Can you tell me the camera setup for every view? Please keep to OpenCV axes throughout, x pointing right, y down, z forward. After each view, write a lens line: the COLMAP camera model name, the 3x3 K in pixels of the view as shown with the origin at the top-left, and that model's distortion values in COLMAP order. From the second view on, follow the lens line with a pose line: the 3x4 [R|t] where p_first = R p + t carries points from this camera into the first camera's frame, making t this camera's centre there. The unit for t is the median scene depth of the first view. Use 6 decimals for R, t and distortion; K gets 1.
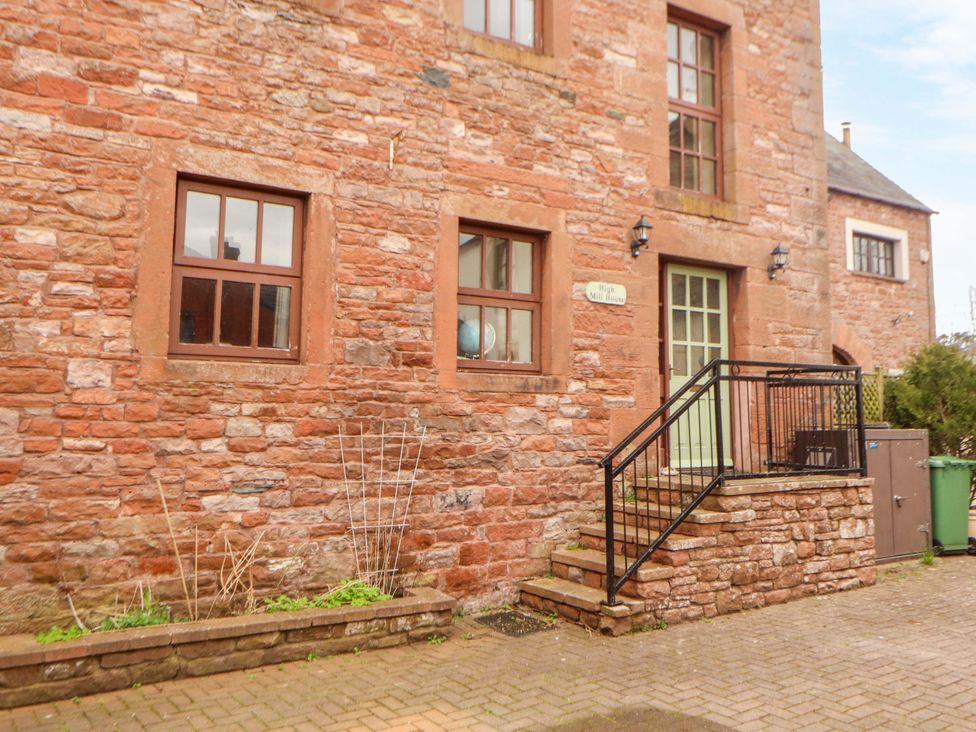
lens RADIAL K [[799.8, 0, 488.0], [0, 799.8, 339.9], [0, 0, 1]] dist [0.012242, -0.001406]
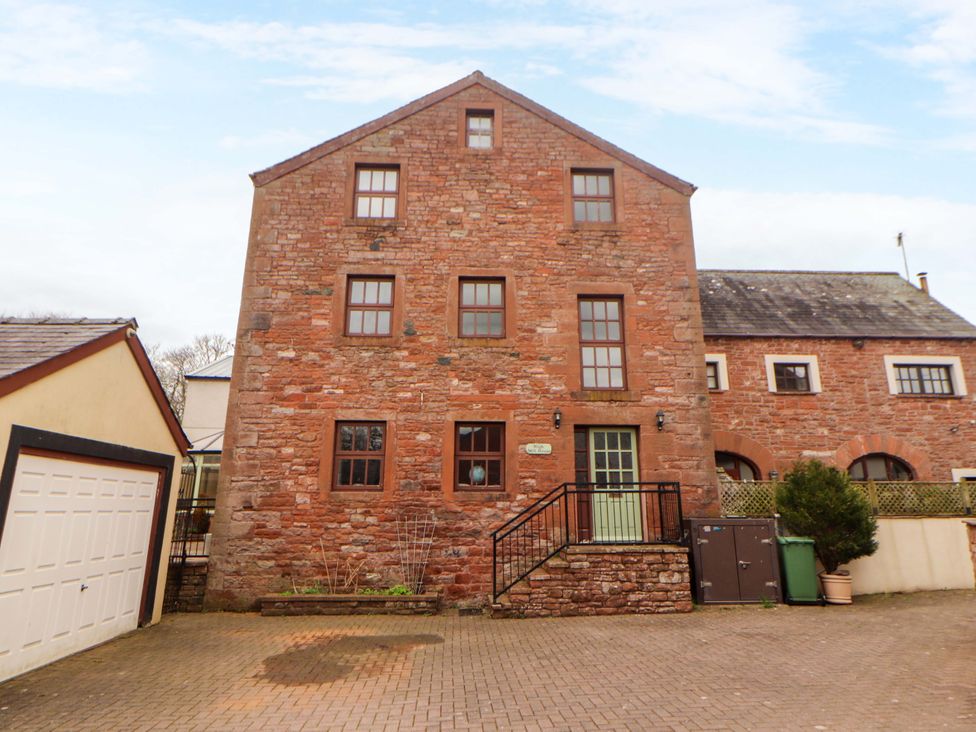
lens RADIAL K [[556.7, 0, 488.0], [0, 556.7, 366.0], [0, 0, 1]] dist [0.002031, -0.000222]
pose [[0.870989, -0.130941, -0.473532, 0.833560], [0.055324, 0.983839, -0.170292, -0.036636], [0.488178, 0.122125, 0.864157, -0.332455]]
